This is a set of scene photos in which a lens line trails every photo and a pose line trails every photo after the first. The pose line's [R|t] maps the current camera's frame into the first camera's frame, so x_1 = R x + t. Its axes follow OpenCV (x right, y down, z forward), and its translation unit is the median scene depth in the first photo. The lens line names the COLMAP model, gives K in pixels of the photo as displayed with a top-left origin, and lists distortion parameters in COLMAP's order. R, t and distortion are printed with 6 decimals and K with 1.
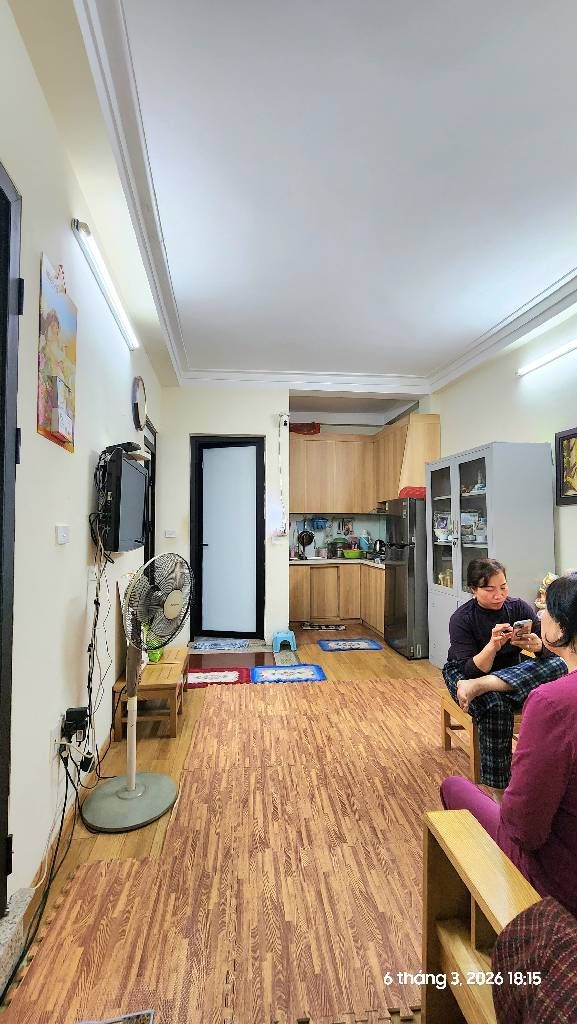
lens RADIAL K [[445.8, 0, 285.3], [0, 445.8, 508.9], [0, 0, 1]] dist [-0.000302, -0.000013]
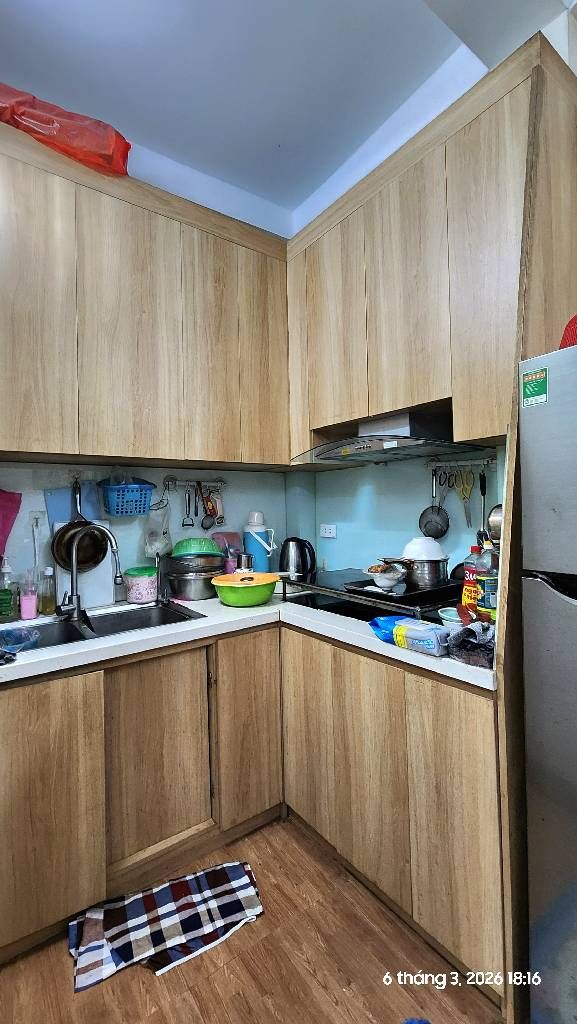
lens RADIAL K [[445.8, 0, 285.3], [0, 445.8, 508.9], [0, 0, 1]] dist [-0.000302, -0.000013]
pose [[0.889989, -0.026901, 0.455188, 0.032739], [0.009693, 0.999149, 0.040096, 0.030265], [-0.455879, -0.031273, 0.889492, 0.670054]]
